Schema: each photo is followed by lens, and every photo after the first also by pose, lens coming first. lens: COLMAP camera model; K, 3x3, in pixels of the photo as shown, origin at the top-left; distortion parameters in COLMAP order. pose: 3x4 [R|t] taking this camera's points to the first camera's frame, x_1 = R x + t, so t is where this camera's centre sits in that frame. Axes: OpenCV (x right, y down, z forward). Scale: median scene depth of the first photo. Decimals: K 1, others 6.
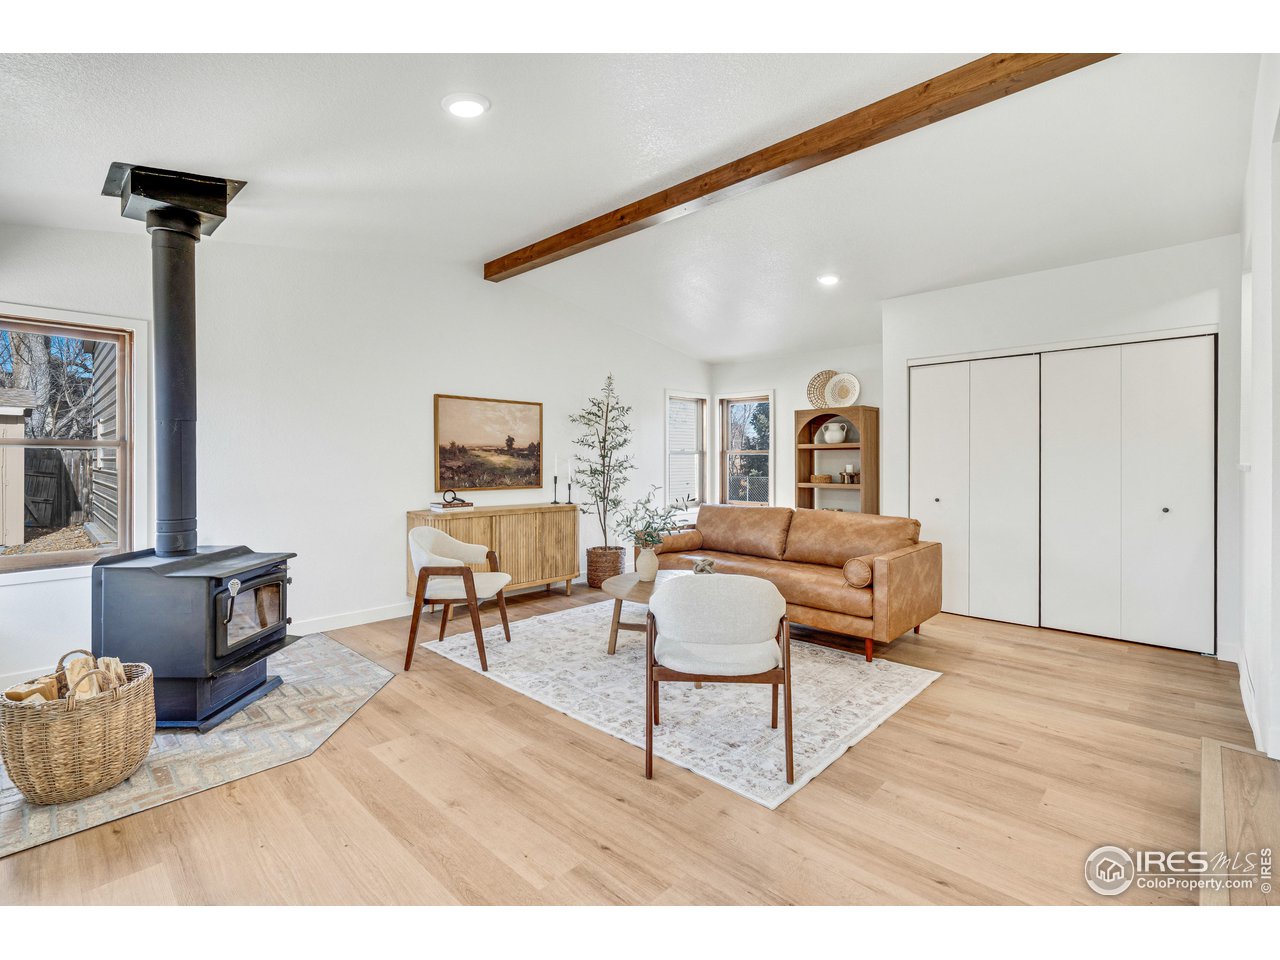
lens RADIAL K [[590.0, 0, 636.0], [0, 590.0, 460.7], [0, 0, 1]] dist [-0.008505, 0.001476]
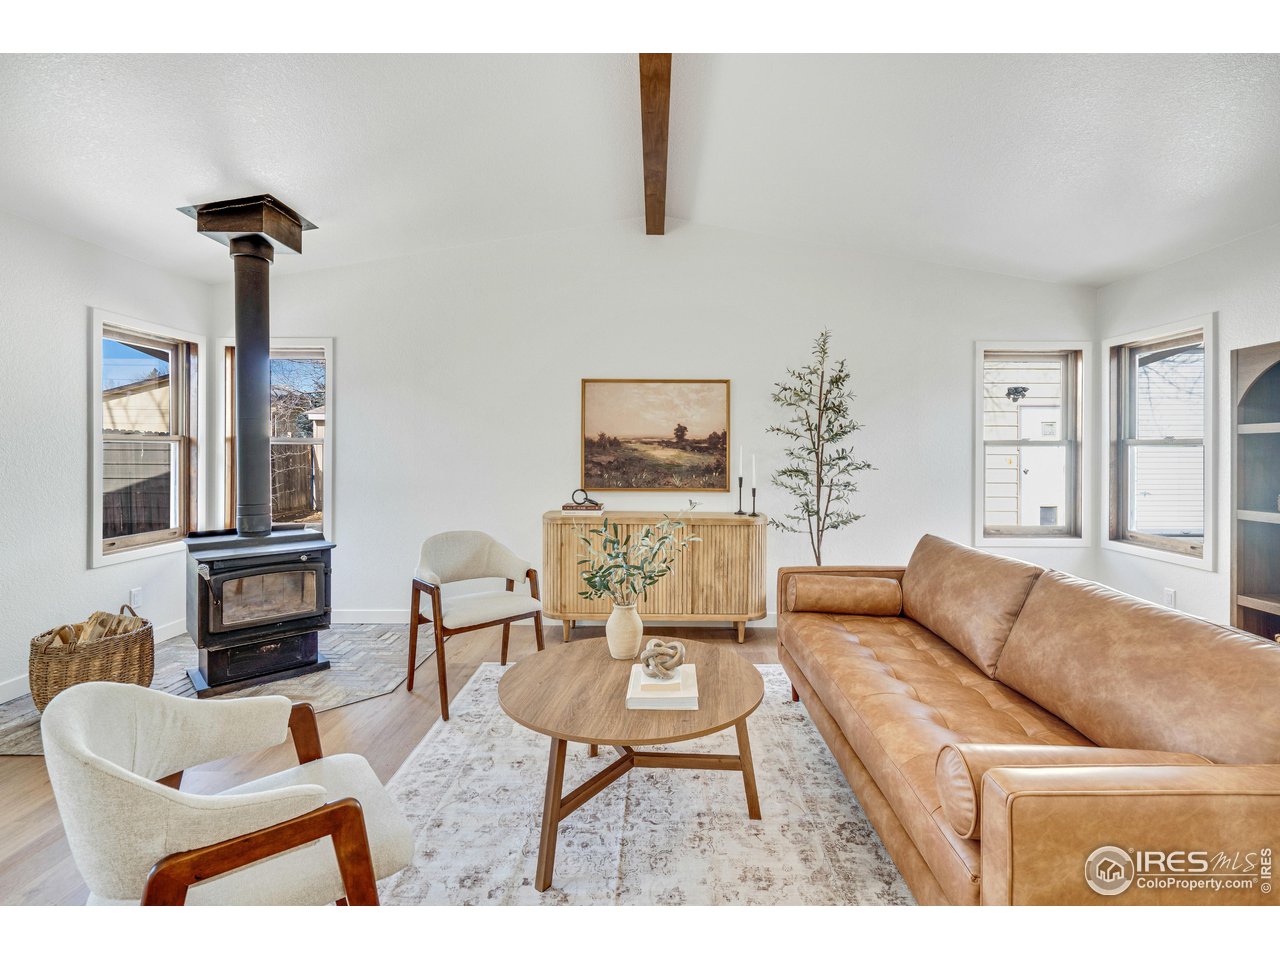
lens RADIAL K [[590.0, 0, 656.3], [0, 590.0, 455.0], [0, 0, 1]] dist [-0.008505, 0.001476]
pose [[0.696325, 0.006512, -0.717697, 0.342327], [-0.005967, 0.999977, 0.003283, -0.003473], [0.717702, 0.001996, 0.696348, 0.436957]]
